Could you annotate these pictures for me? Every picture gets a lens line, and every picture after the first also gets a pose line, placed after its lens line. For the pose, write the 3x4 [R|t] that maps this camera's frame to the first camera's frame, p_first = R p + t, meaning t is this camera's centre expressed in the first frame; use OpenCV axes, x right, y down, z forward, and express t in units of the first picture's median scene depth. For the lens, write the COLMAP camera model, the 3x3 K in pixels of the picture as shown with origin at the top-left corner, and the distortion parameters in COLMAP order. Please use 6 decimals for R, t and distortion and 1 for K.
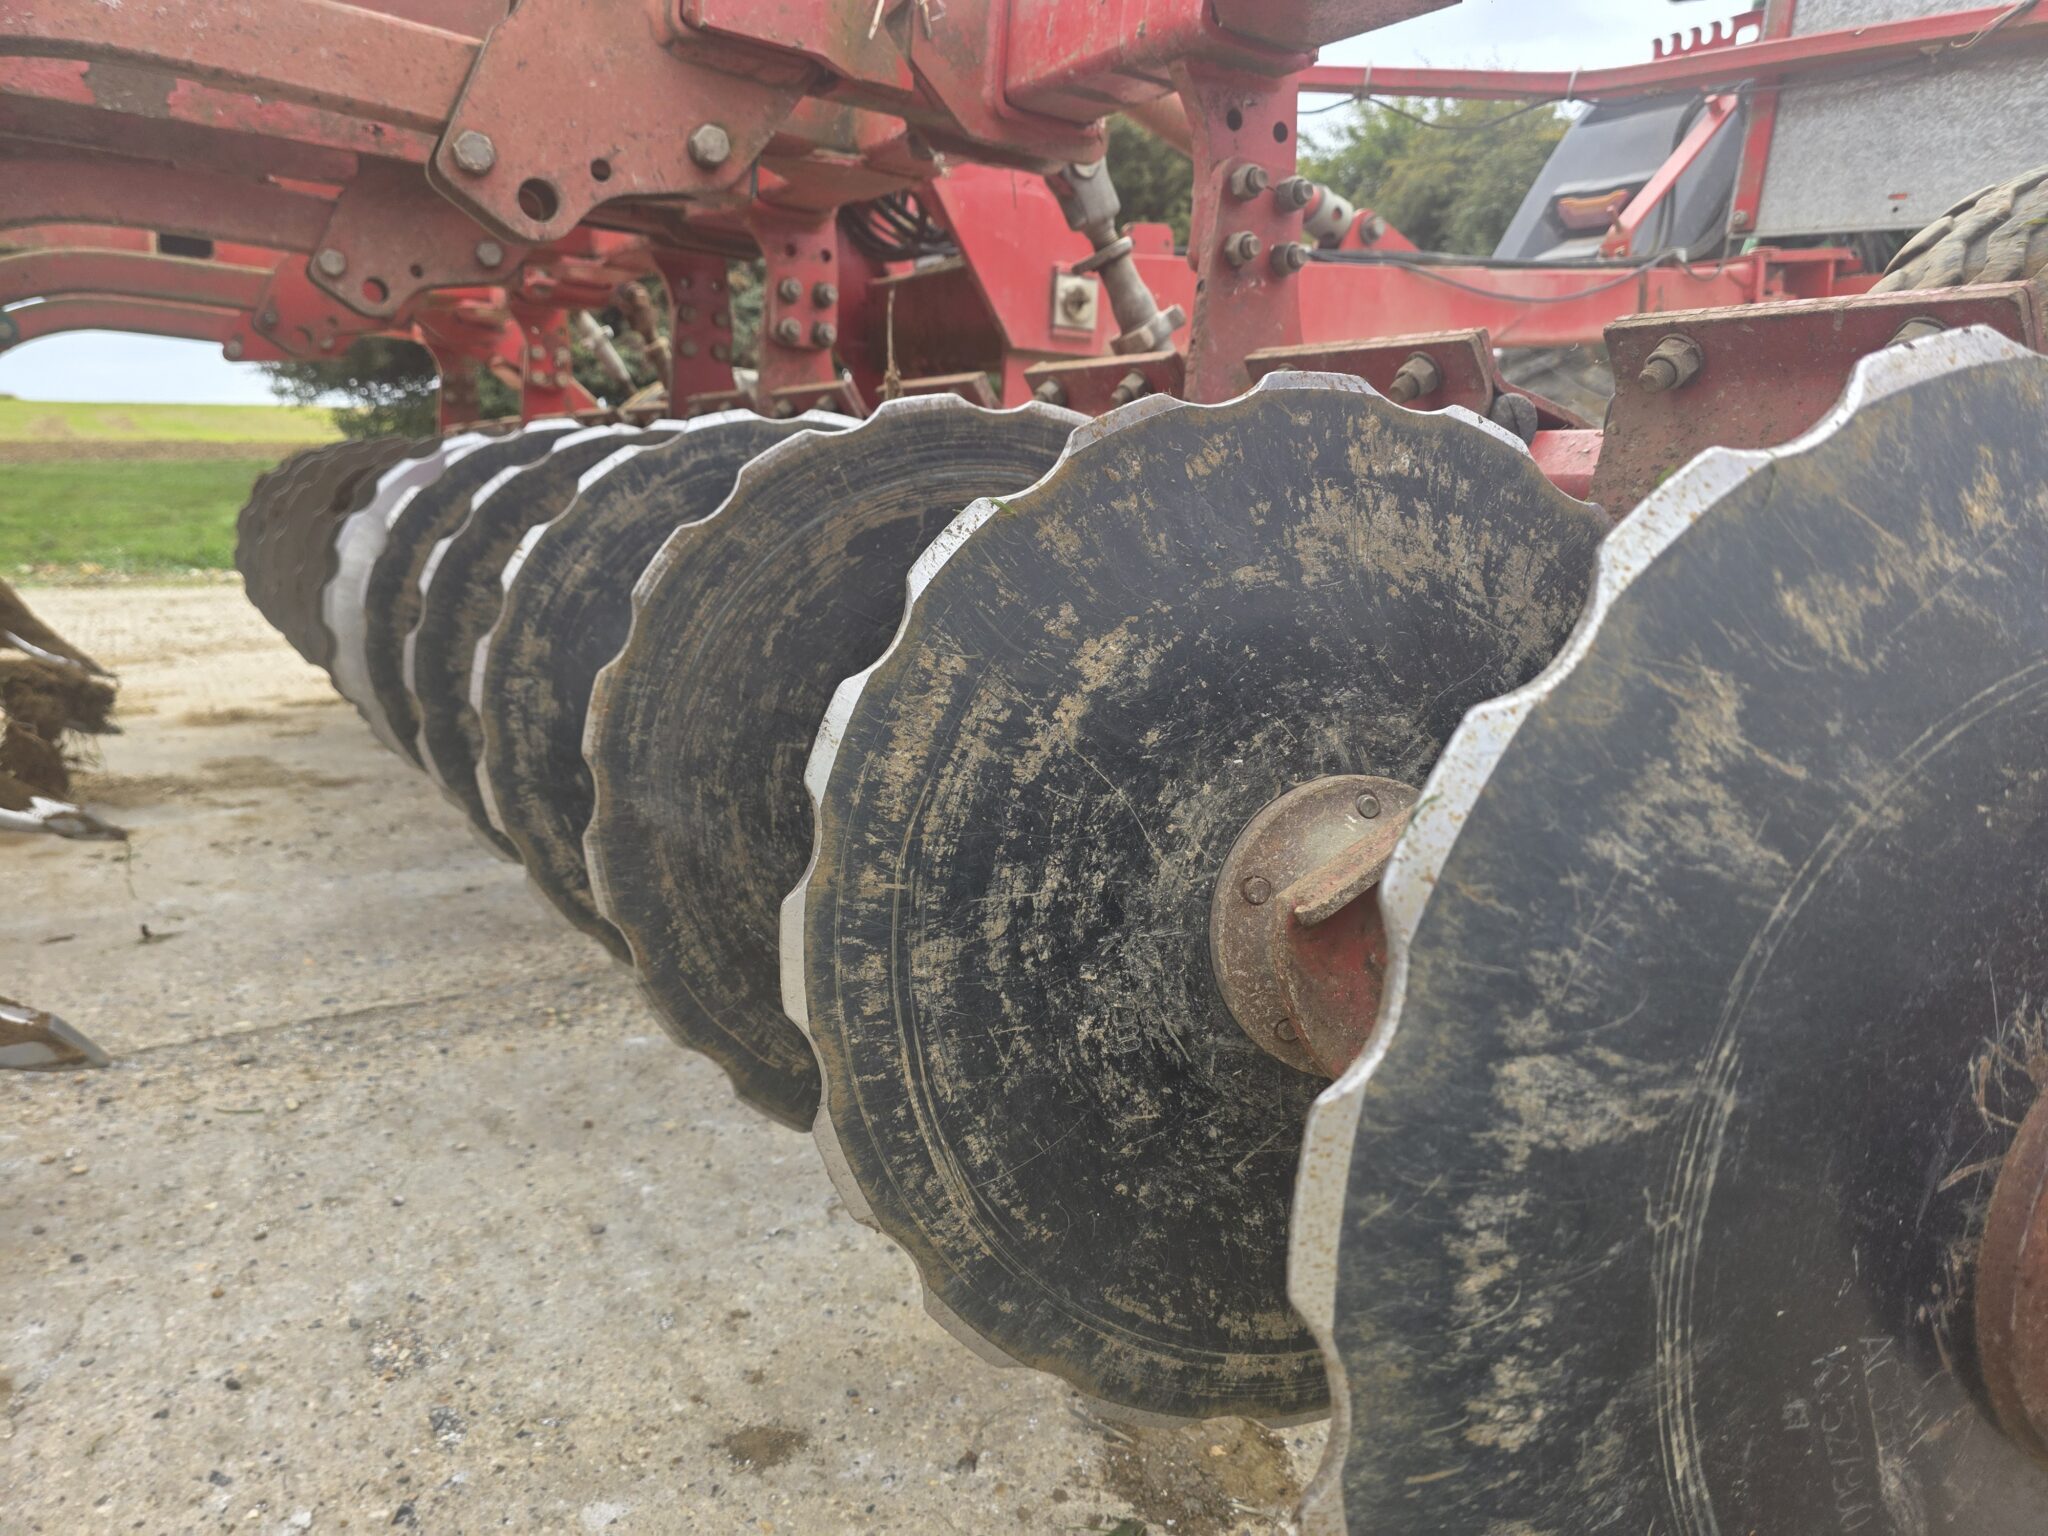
lens RADIAL K [[1399.2, 0, 1022.9], [0, 1399.2, 738.0], [0, 0, 1]] dist [0.055609, -0.067429]
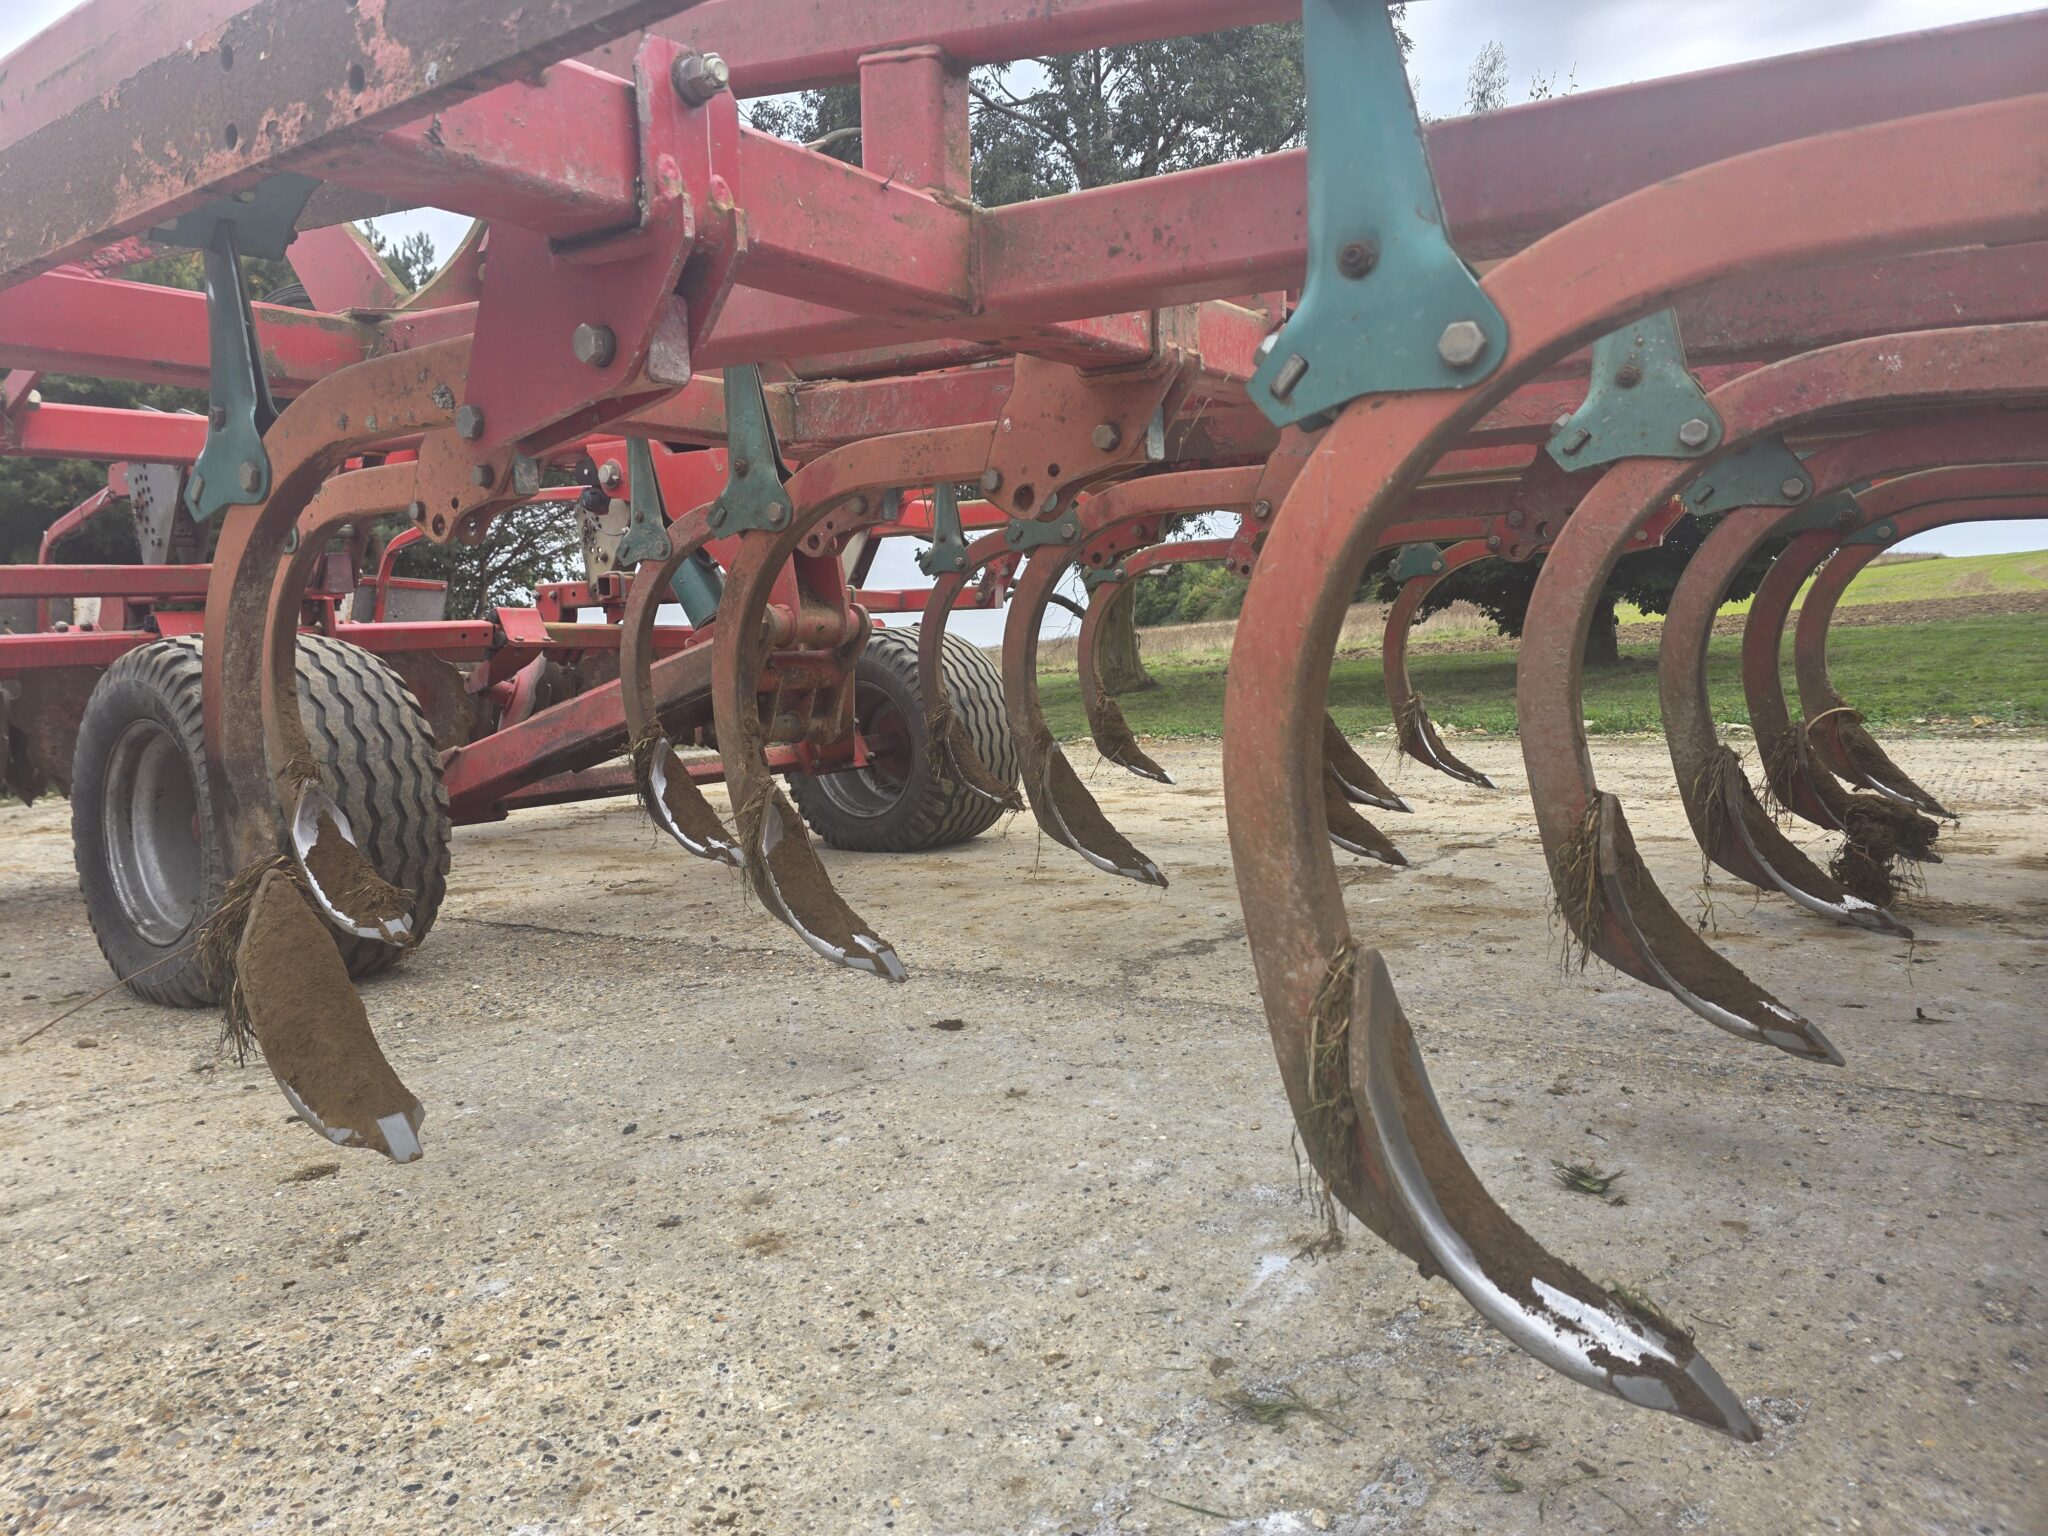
lens RADIAL K [[1399.2, 0, 1022.9], [0, 1399.2, 738.0], [0, 0, 1]] dist [0.055609, -0.067429]
pose [[0.375753, 0.010968, -0.926655, 0.234865], [-0.109368, 0.993467, -0.032589, 0.022881], [0.920244, 0.113592, 0.374497, -0.220006]]
